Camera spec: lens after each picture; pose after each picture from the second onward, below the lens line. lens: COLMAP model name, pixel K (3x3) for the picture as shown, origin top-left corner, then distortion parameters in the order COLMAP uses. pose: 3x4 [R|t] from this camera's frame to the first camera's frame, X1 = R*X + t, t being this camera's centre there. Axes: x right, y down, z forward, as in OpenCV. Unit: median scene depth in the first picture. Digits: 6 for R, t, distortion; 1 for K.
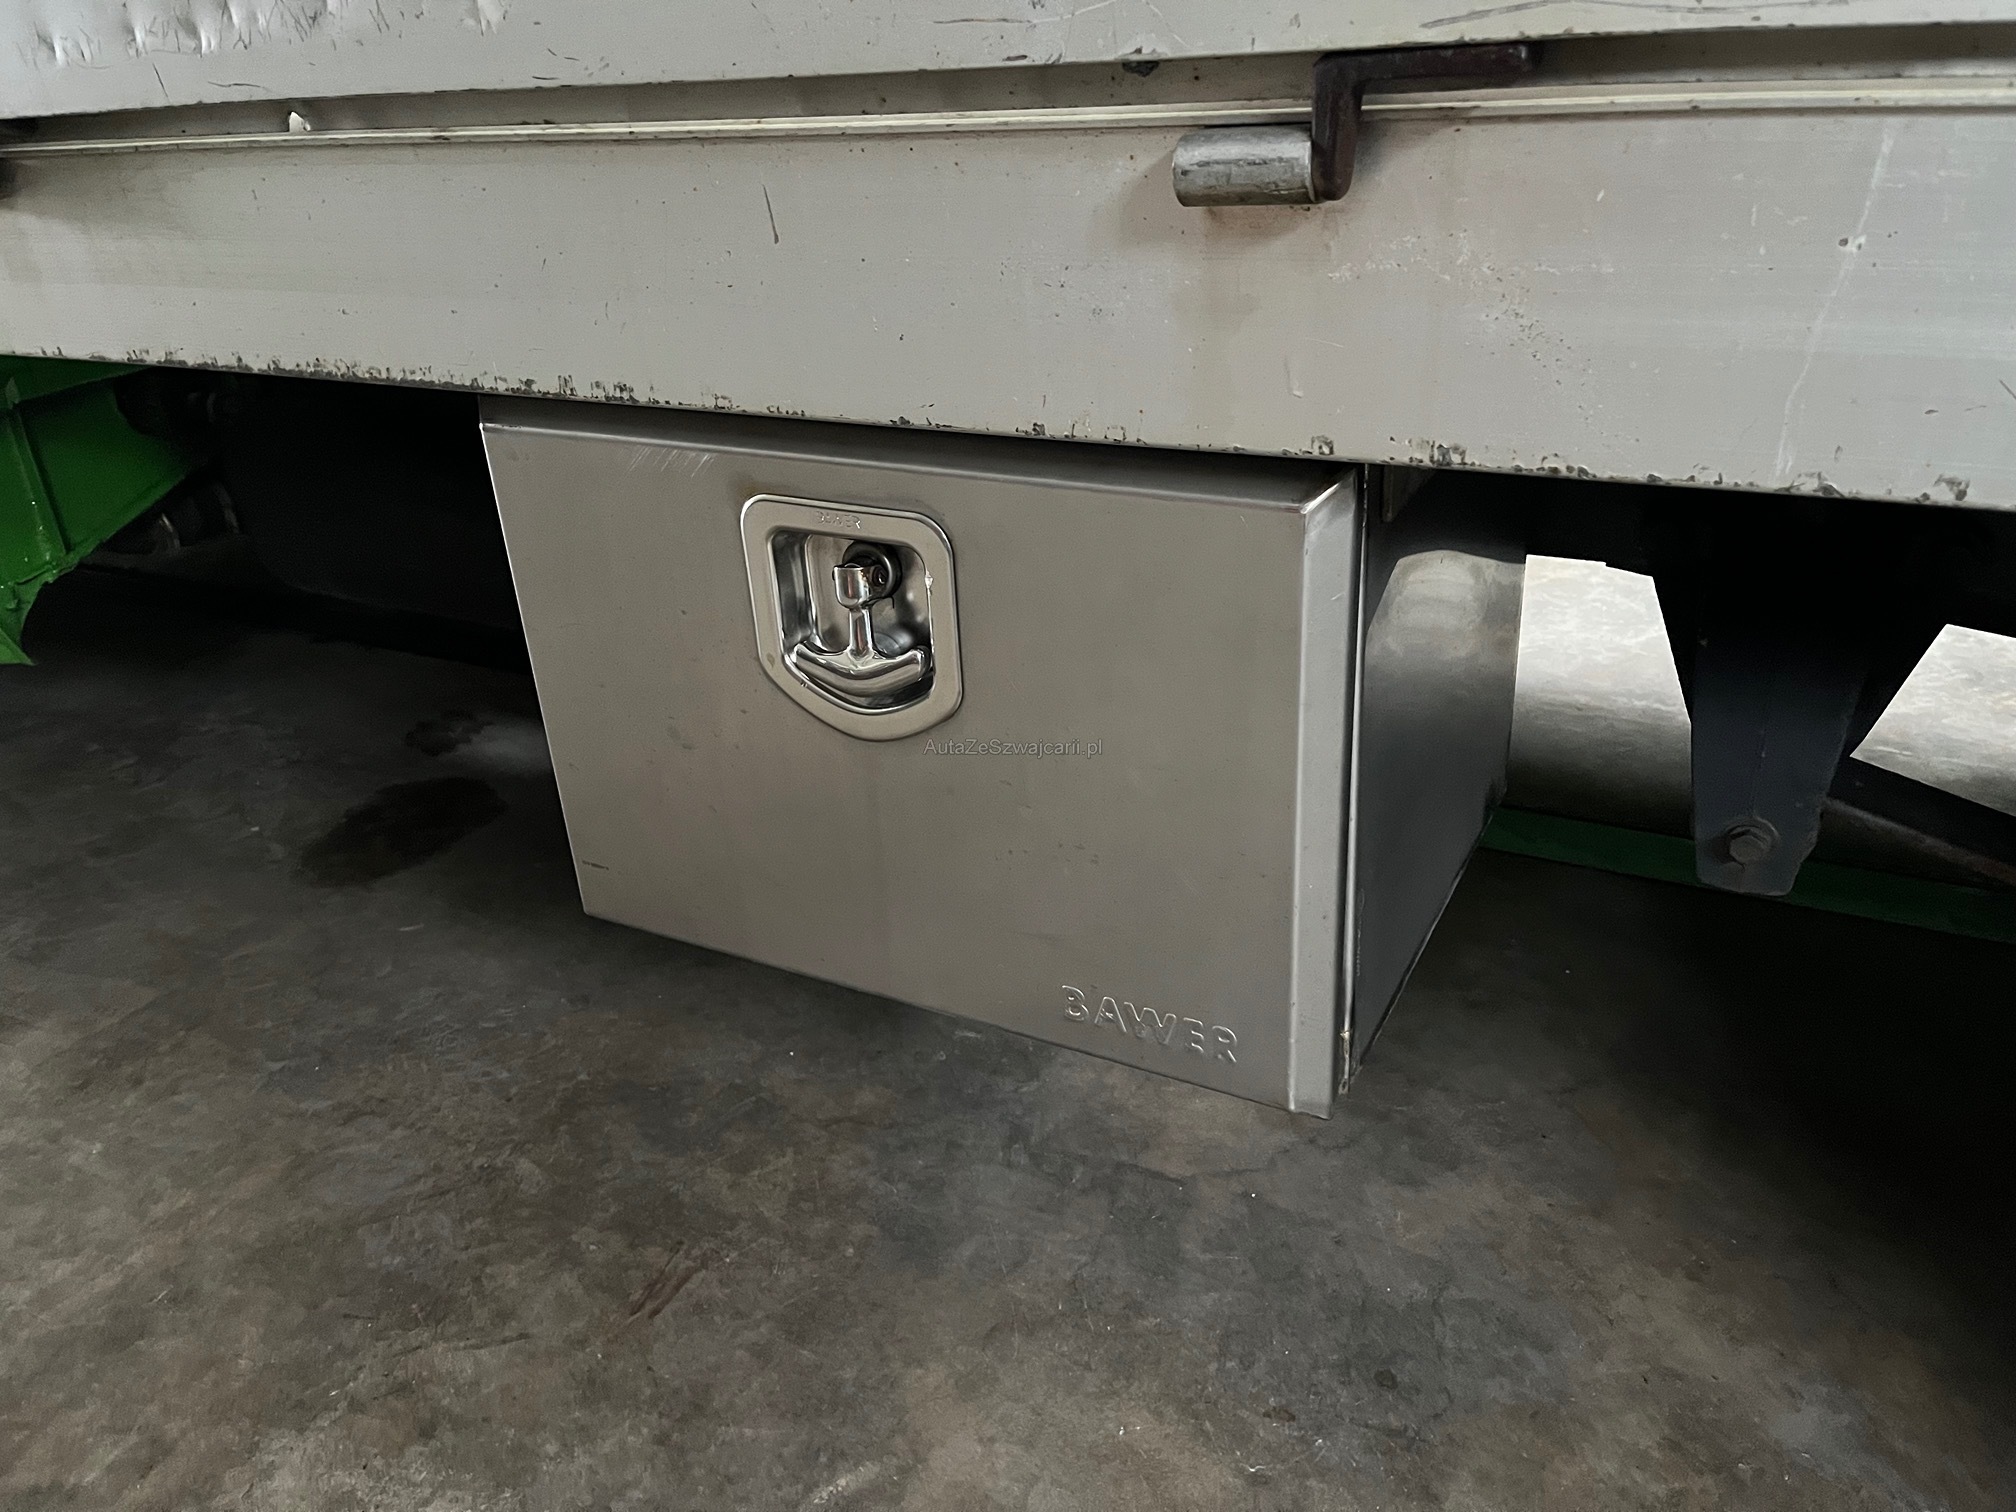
lens RADIAL K [[1538.9, 0, 994.6], [0, 1538.9, 750.1], [0, 0, 1]] dist [0.061664, -0.091139]
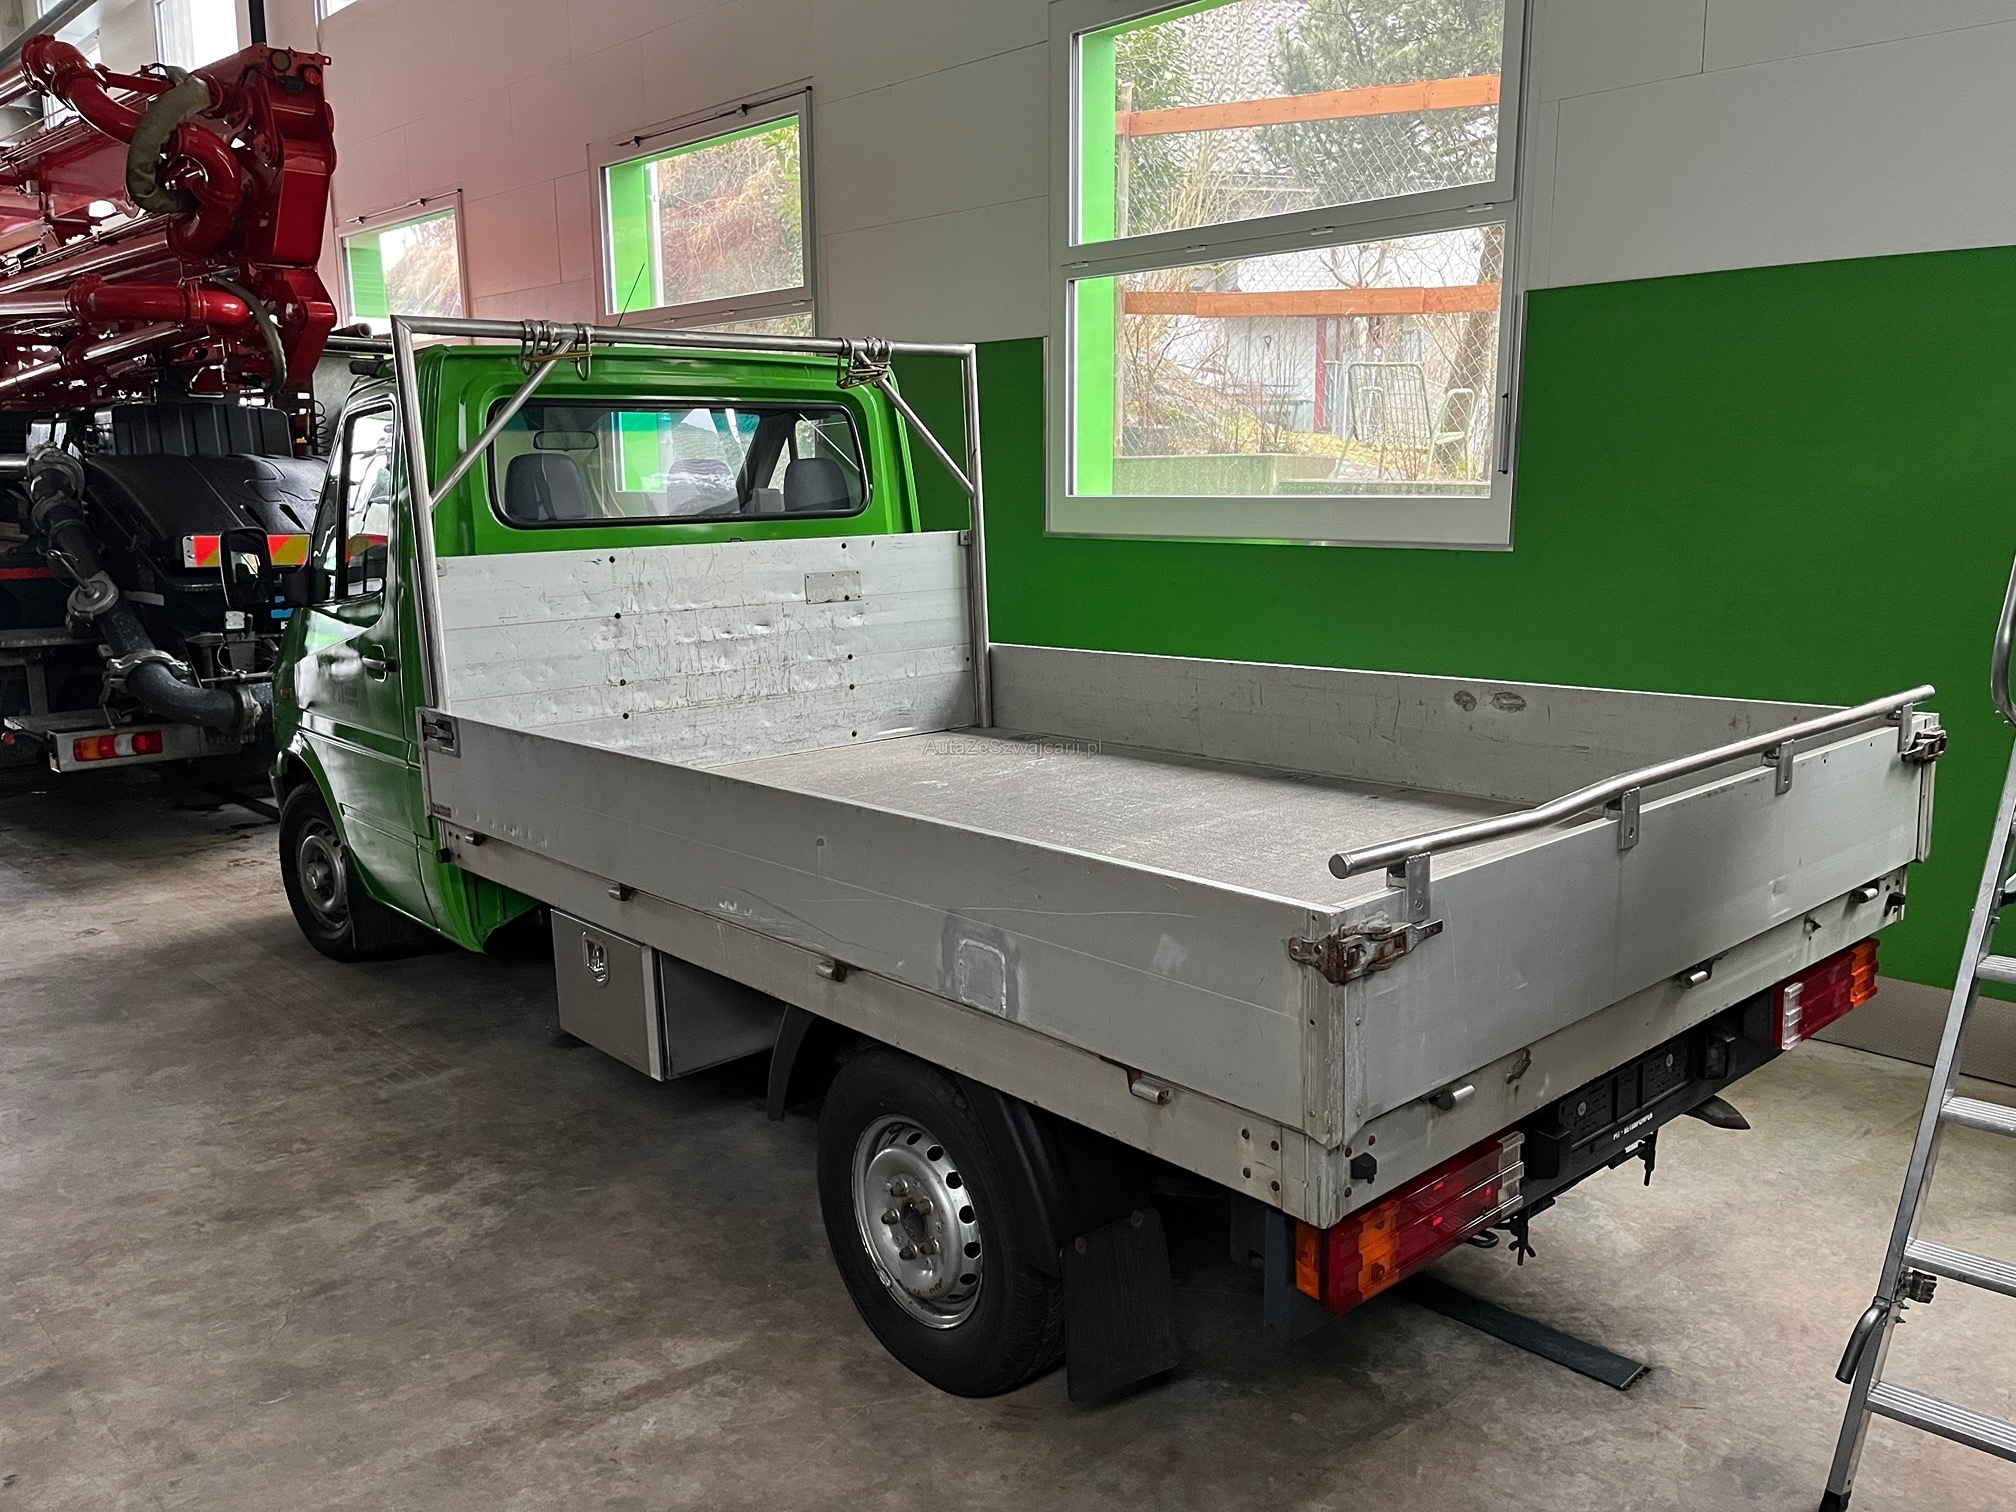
lens RADIAL K [[1538.9, 0, 994.6], [0, 1538.9, 750.1], [0, 0, 1]] dist [0.061664, -0.091139]
pose [[0.943252, 0.107860, -0.314075, 1.760519], [-0.183194, 0.957861, -0.221231, 0.084497], [0.276978, 0.266213, 0.923263, -2.307111]]
